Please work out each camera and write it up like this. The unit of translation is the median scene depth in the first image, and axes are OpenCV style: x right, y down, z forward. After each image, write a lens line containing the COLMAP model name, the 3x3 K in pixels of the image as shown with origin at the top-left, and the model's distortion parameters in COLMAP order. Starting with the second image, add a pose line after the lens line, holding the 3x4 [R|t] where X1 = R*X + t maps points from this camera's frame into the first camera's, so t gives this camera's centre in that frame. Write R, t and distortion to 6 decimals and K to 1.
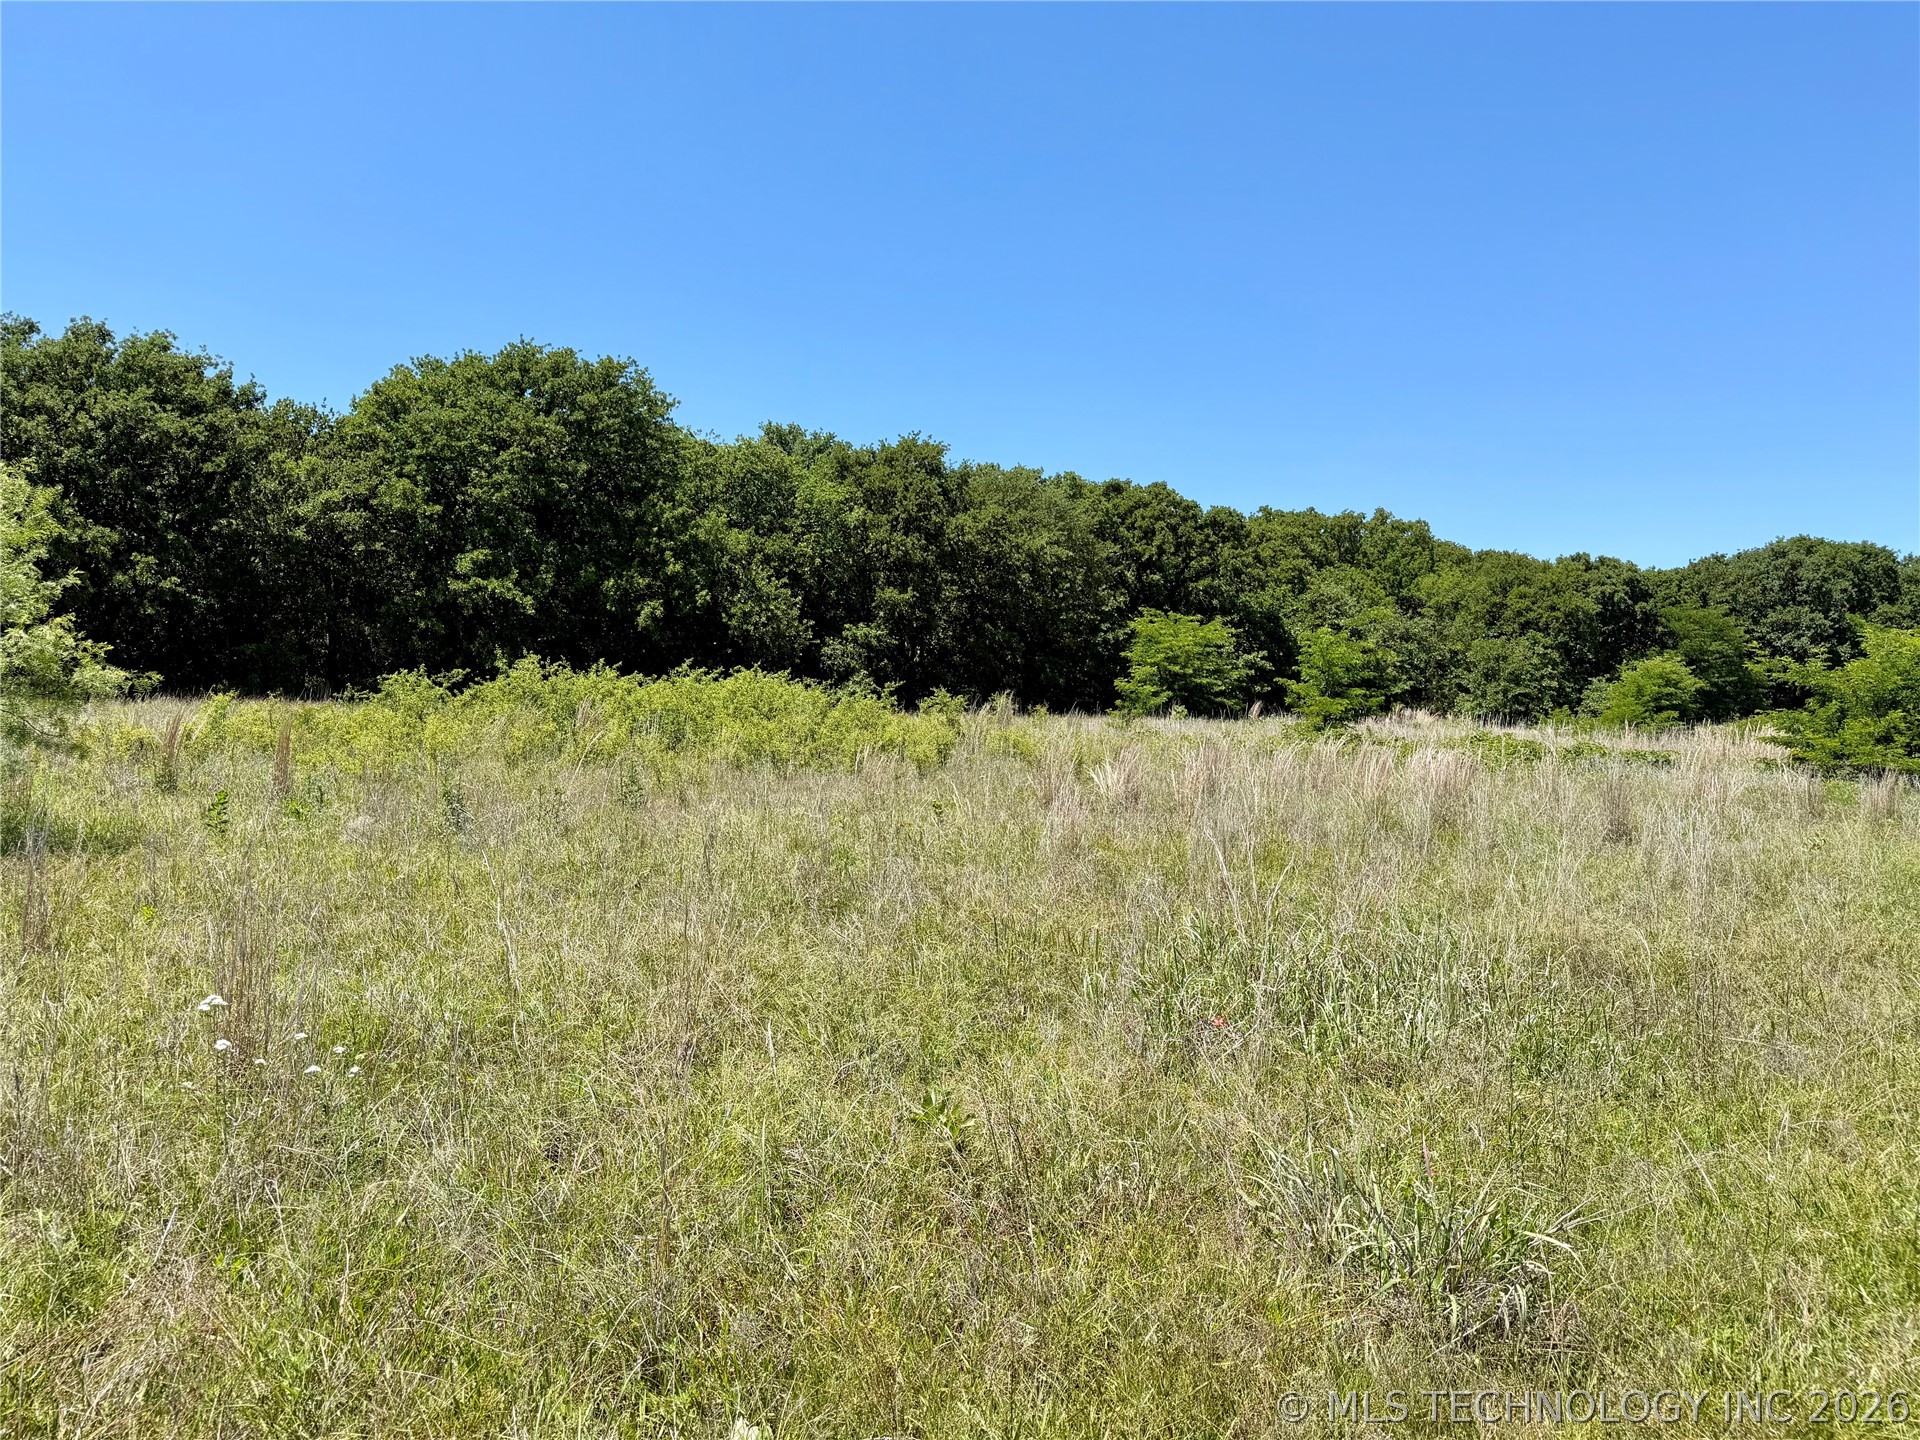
lens RADIAL K [[1312.4, 0, 960.1], [0, 1312.4, 716.0], [0, 0, 1]] dist [0.044832, -0.073739]
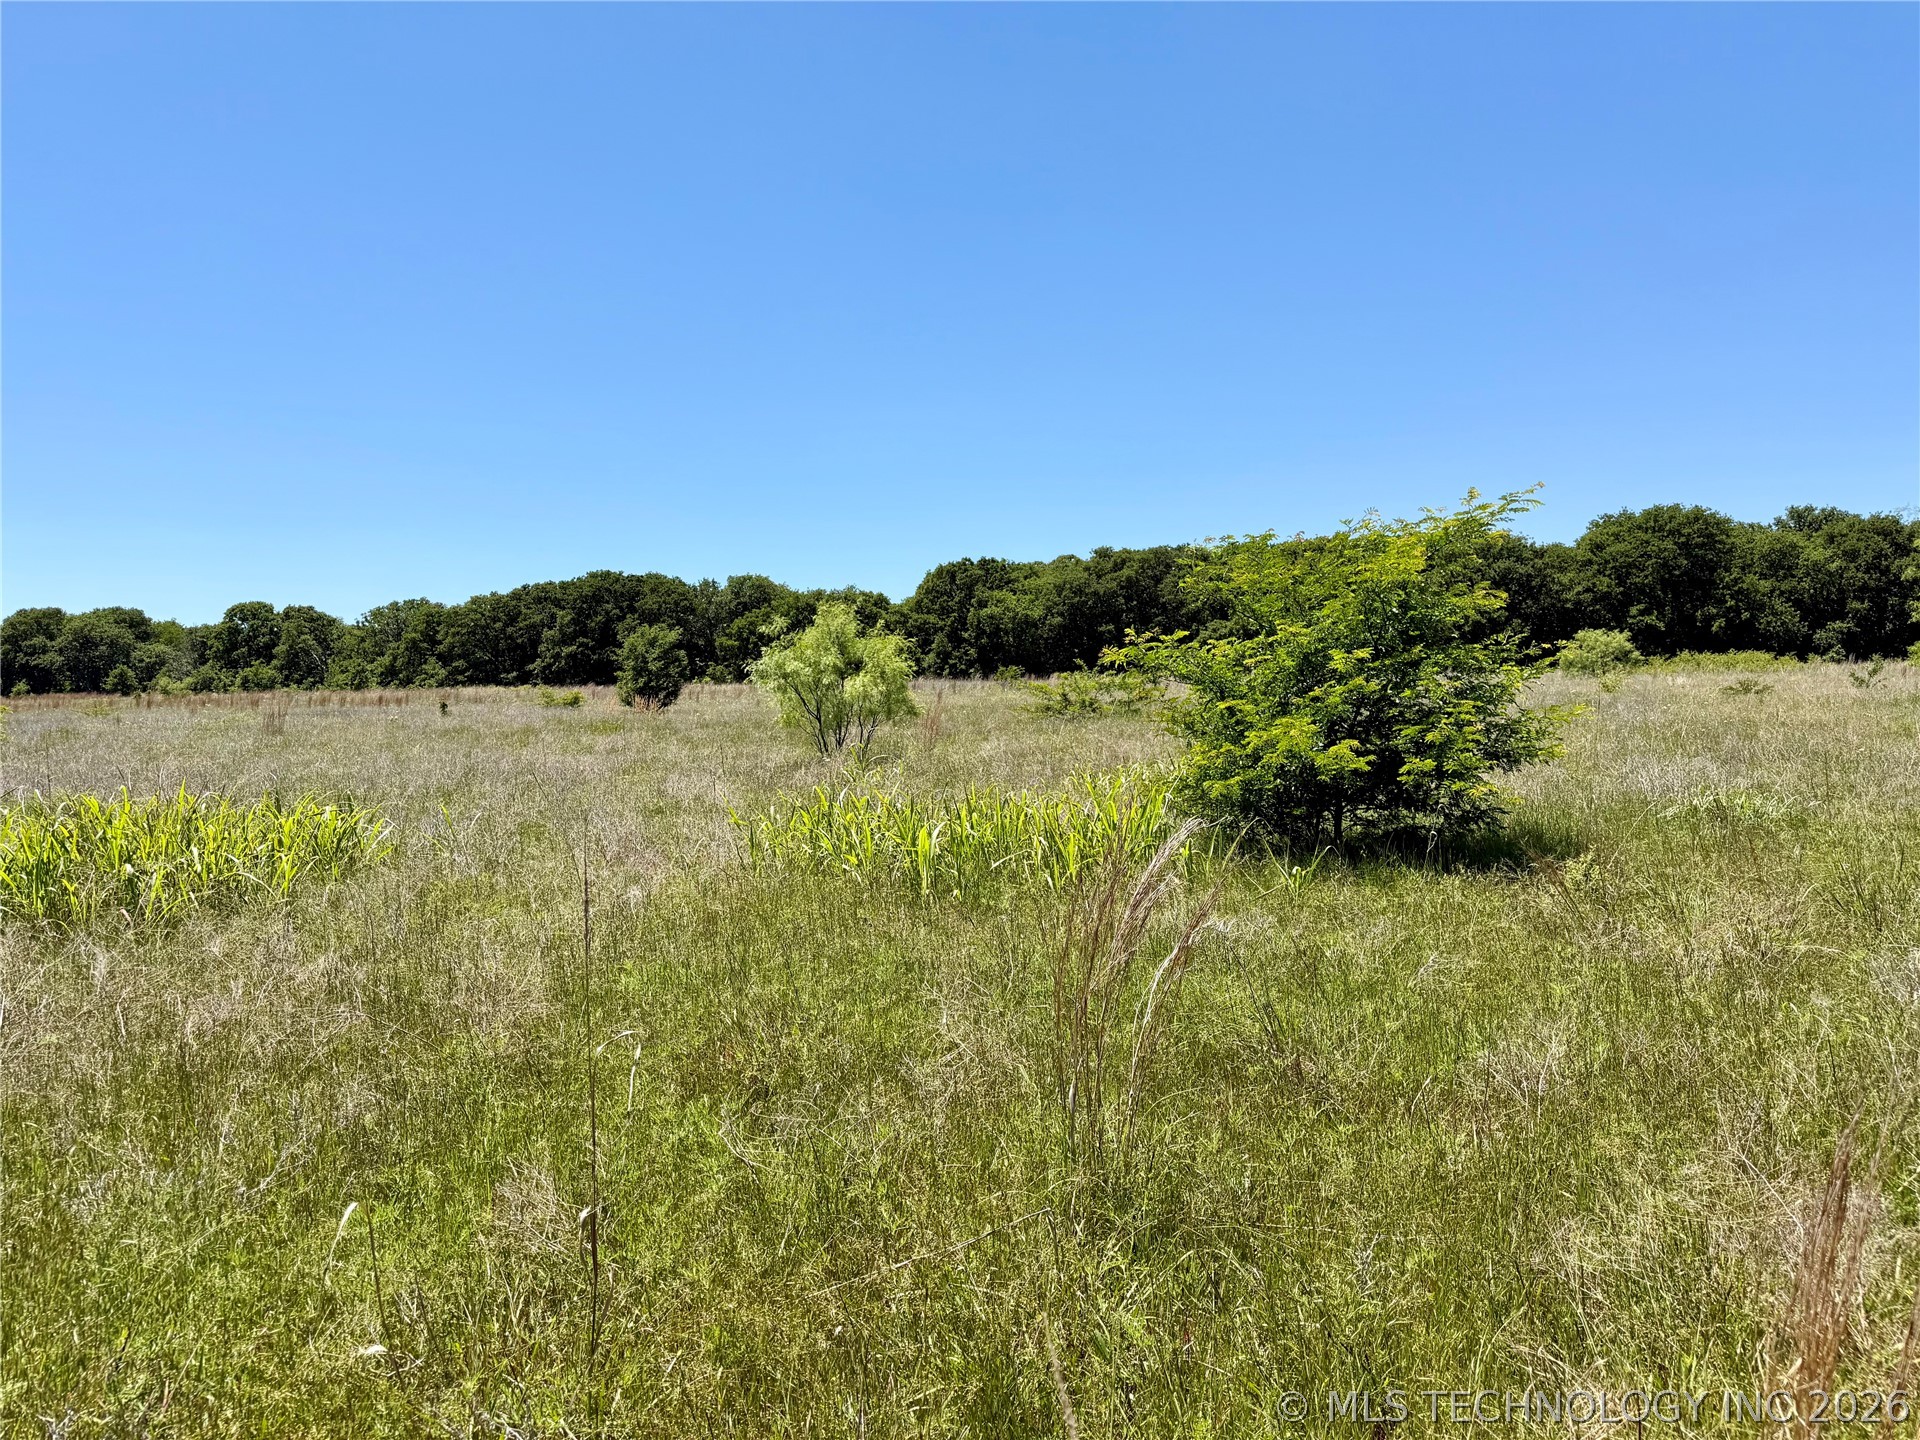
lens RADIAL K [[1312.4, 0, 964.4], [0, 1312.4, 751.3], [0, 0, 1]] dist [0.044832, -0.073739]
pose [[0.734201, 0.002337, -0.678928, 0.478217], [0.023429, 0.999311, 0.028776, 0.056796], [0.678527, -0.037034, 0.733641, -2.094424]]
